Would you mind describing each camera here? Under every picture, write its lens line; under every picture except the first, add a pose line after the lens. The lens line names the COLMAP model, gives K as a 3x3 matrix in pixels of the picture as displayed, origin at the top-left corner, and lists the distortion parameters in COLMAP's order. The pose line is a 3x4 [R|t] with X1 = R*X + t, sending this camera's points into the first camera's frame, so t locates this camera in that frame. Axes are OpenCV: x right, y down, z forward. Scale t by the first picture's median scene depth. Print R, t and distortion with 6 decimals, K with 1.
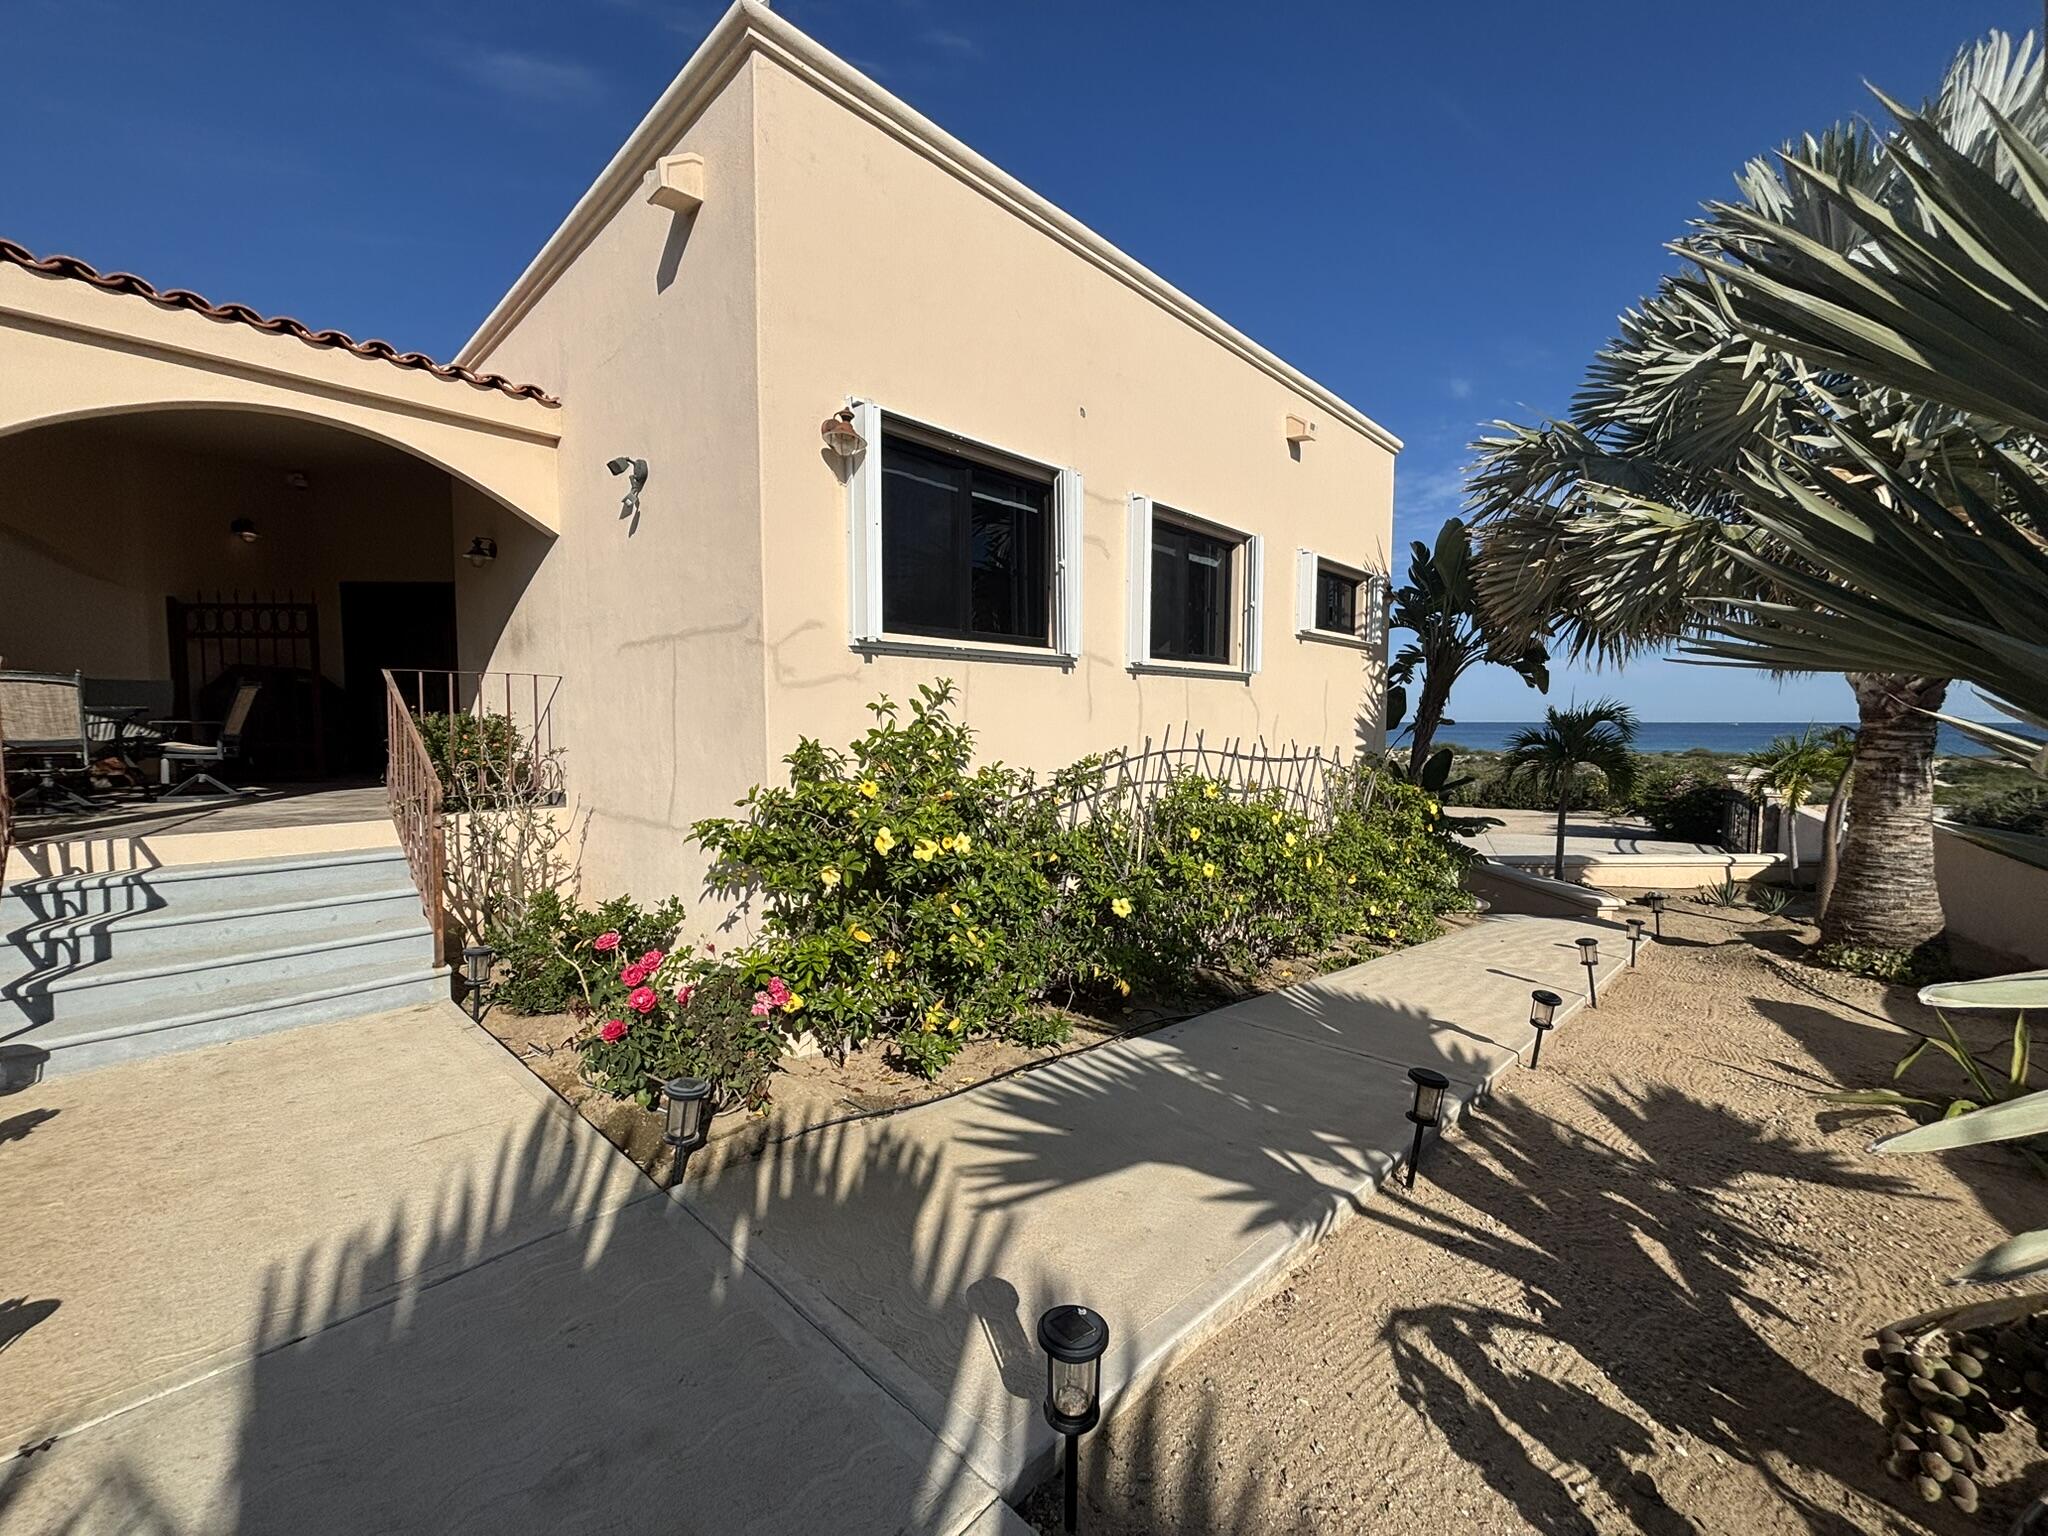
lens RADIAL K [[829.7, 0, 1024.0], [0, 829.7, 768.0], [0, 0, 1]] dist [0.034205, -0.000002]
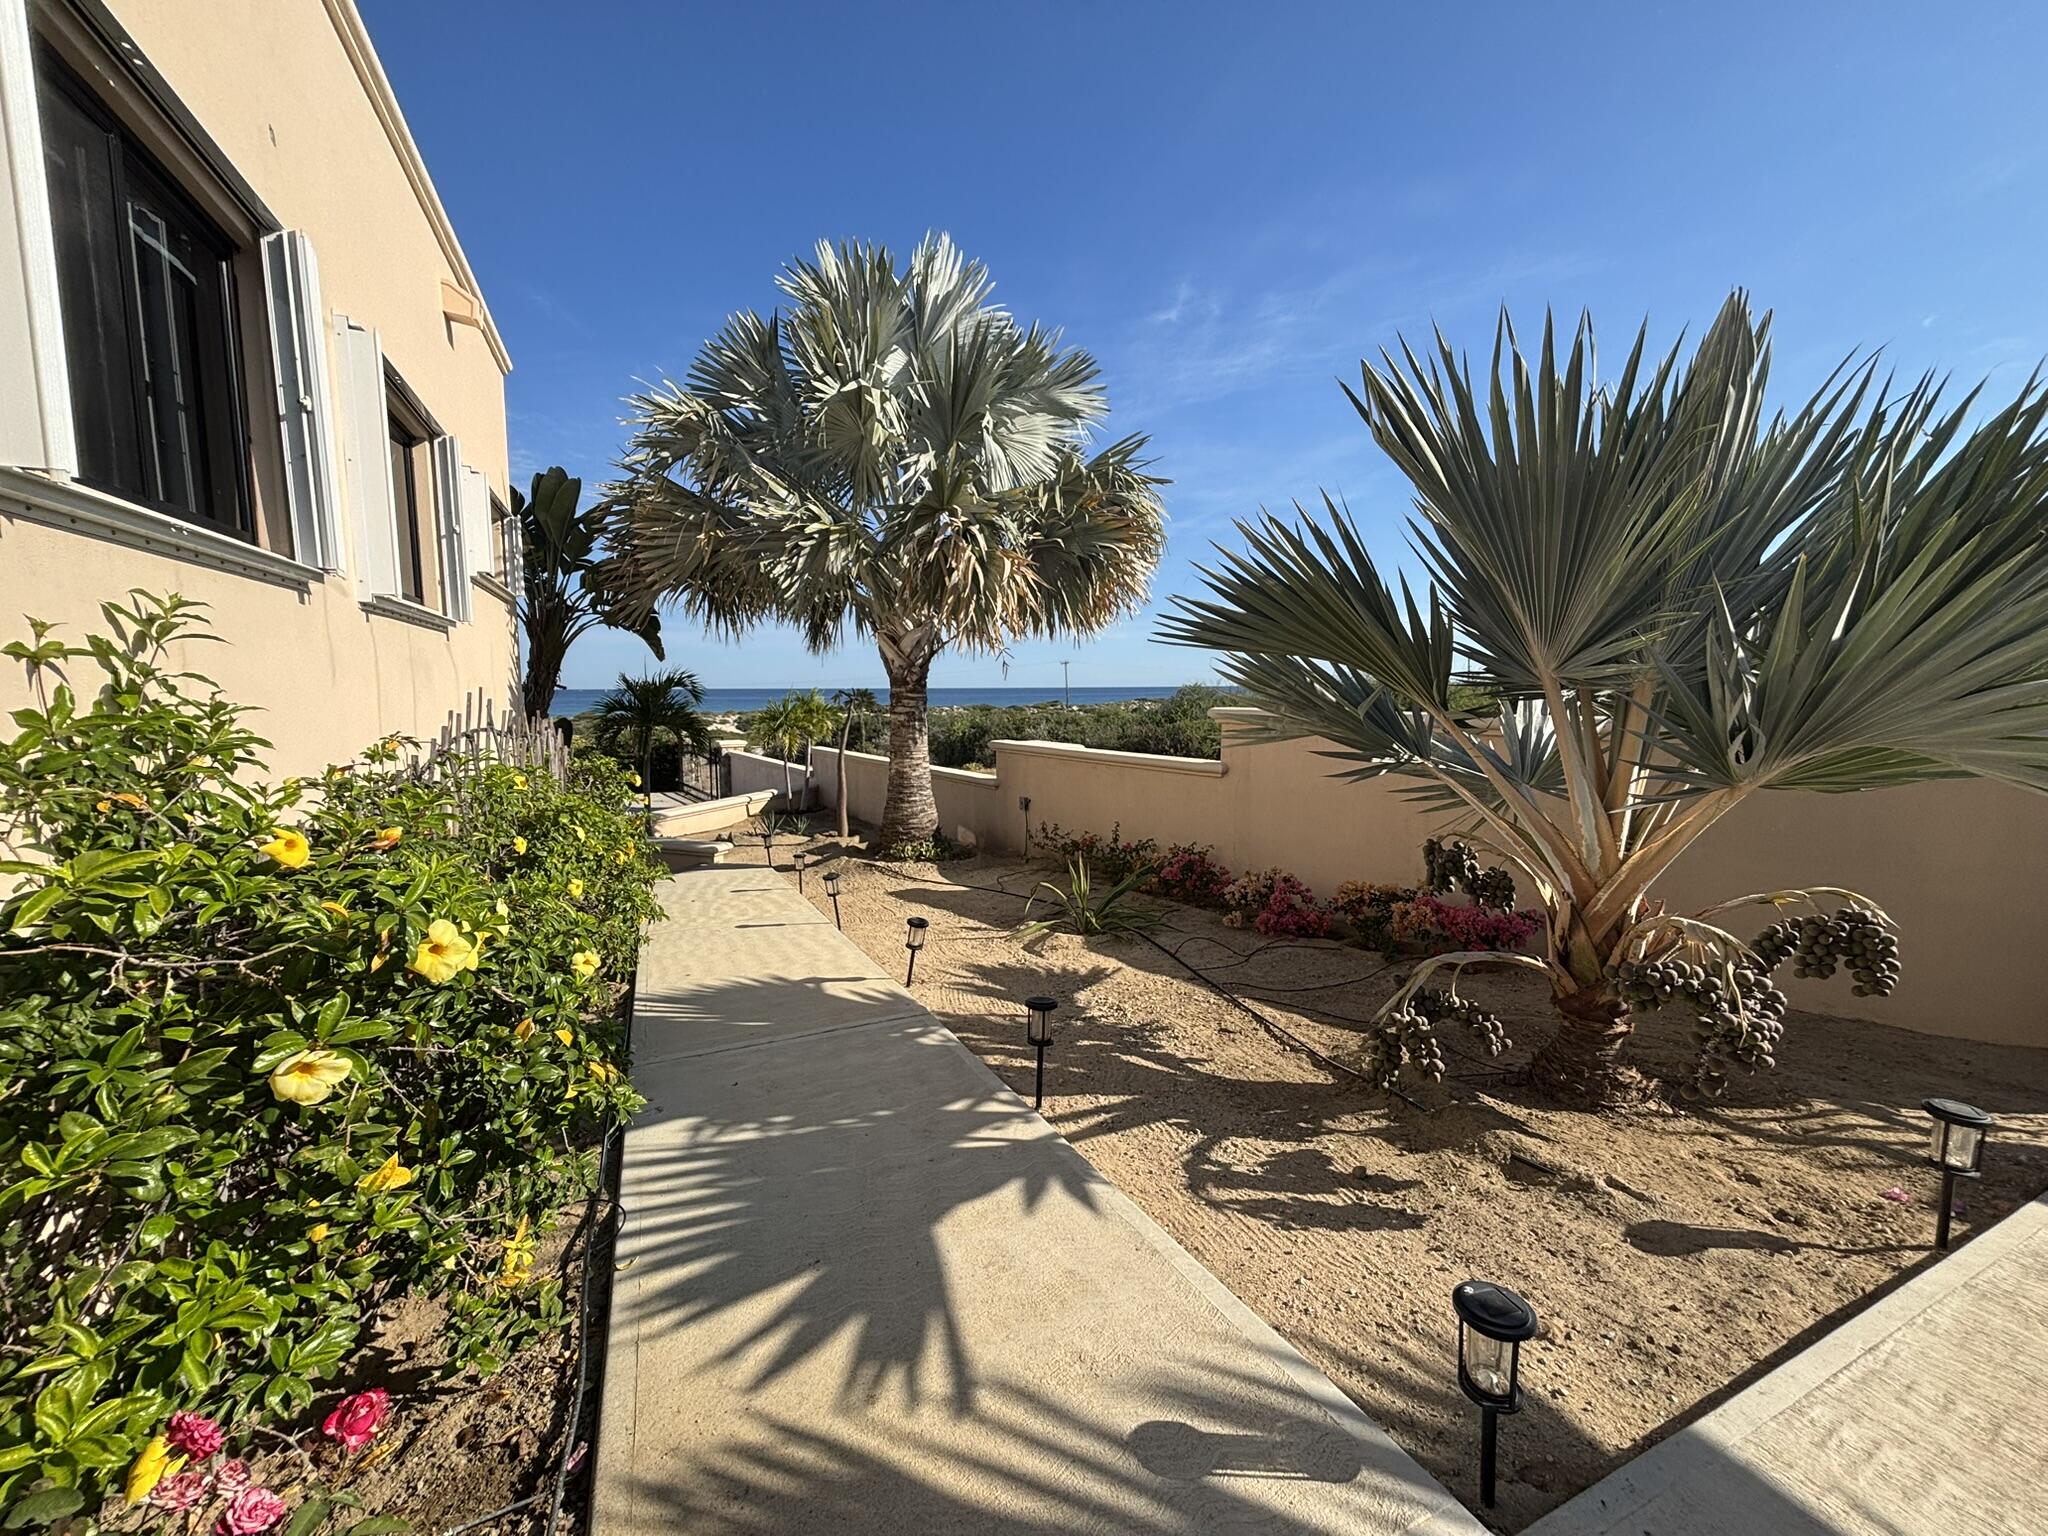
lens RADIAL K [[829.7, 0, 1024.0], [0, 829.7, 768.0], [0, 0, 1]] dist [0.034205, -0.000002]
pose [[0.398356, -0.093998, 0.912402, -0.367293], [0.058080, 0.995324, 0.077183, -0.023639], [-0.915390, 0.022246, 0.401953, 0.406540]]
